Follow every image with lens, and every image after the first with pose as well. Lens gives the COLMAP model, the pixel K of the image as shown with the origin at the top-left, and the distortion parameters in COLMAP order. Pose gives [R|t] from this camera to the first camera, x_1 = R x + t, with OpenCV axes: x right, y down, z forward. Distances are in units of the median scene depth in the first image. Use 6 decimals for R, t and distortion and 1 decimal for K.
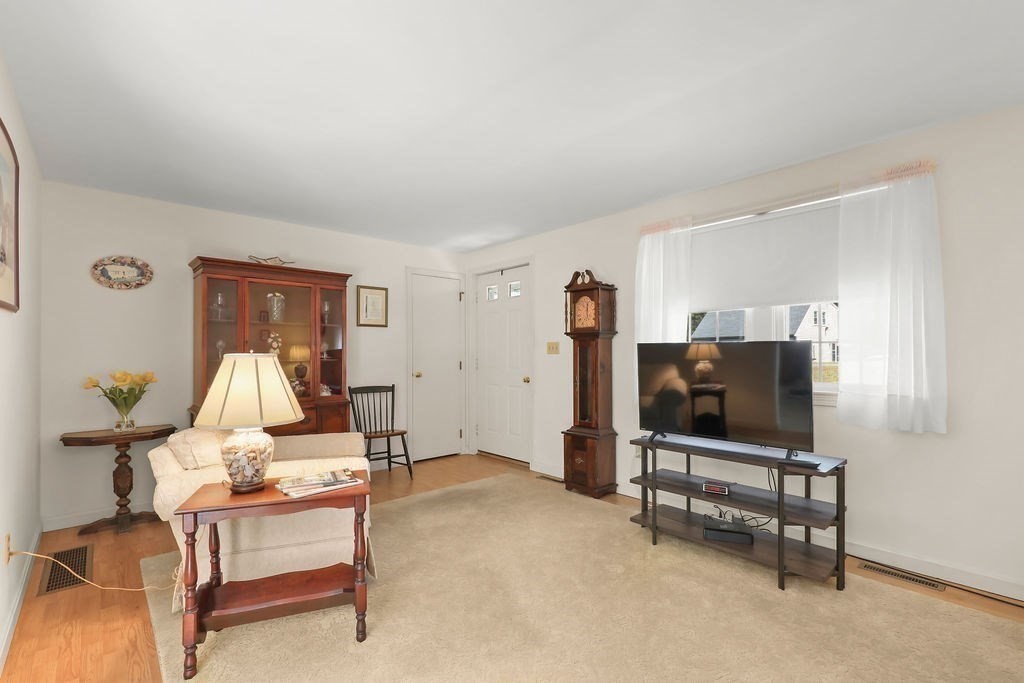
lens RADIAL K [[462.3, 0, 512.7], [0, 462.3, 349.5], [0, 0, 1]] dist [-0.000515, -0.000154]
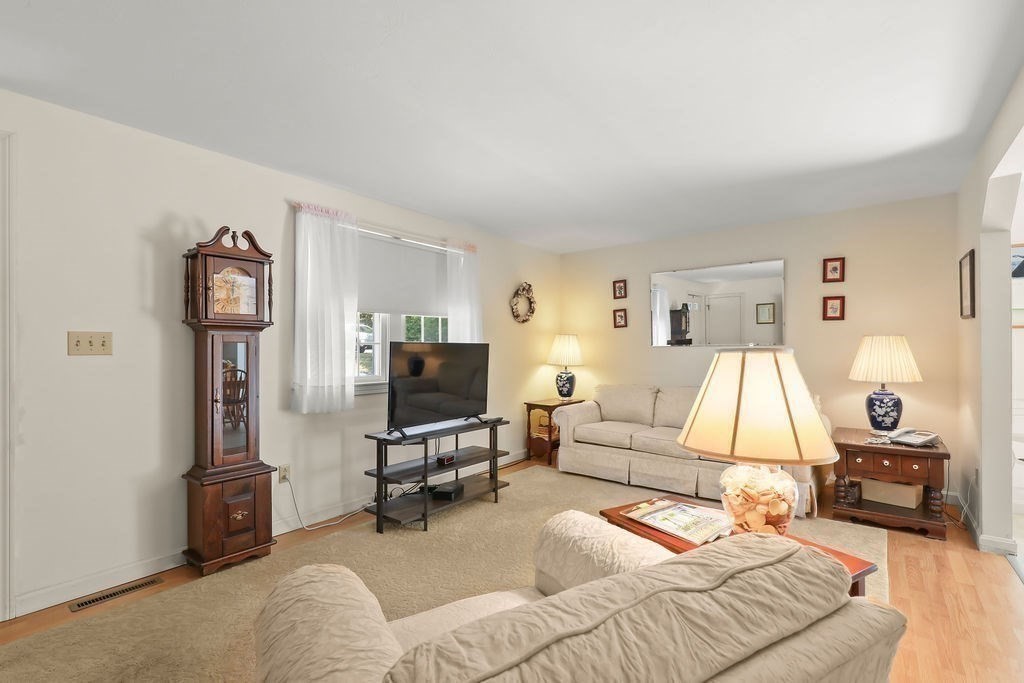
lens RADIAL K [[467.4, 0, 512.3], [0, 467.4, 356.3], [0, 0, 1]] dist [-0.001501, -0.000343]
pose [[-0.164084, -0.006535, 0.986425, -0.598683], [-0.000562, 0.999979, 0.006531, 0.008575], [-0.986446, 0.000518, -0.164084, 0.742145]]
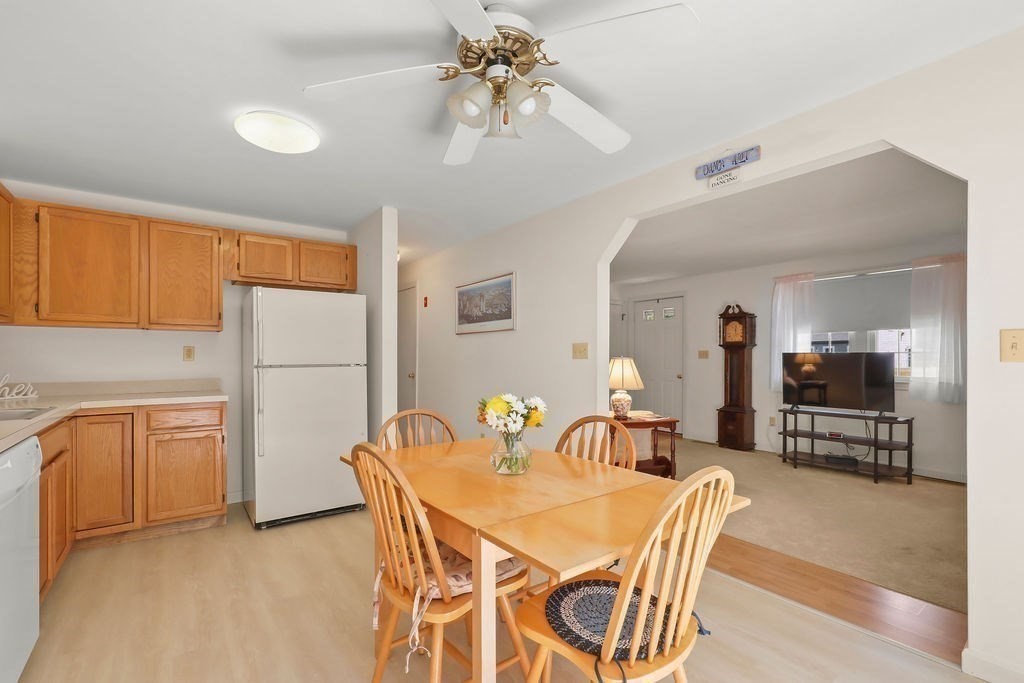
lens RADIAL K [[467.4, 0, 512.3], [0, 467.4, 356.3], [0, 0, 1]] dist [-0.001501, -0.000343]
pose [[0.994798, 0.006420, -0.101668, -0.437516], [-0.005850, 0.999965, 0.005905, -0.003554], [0.101702, -0.005280, 0.994801, -0.649614]]
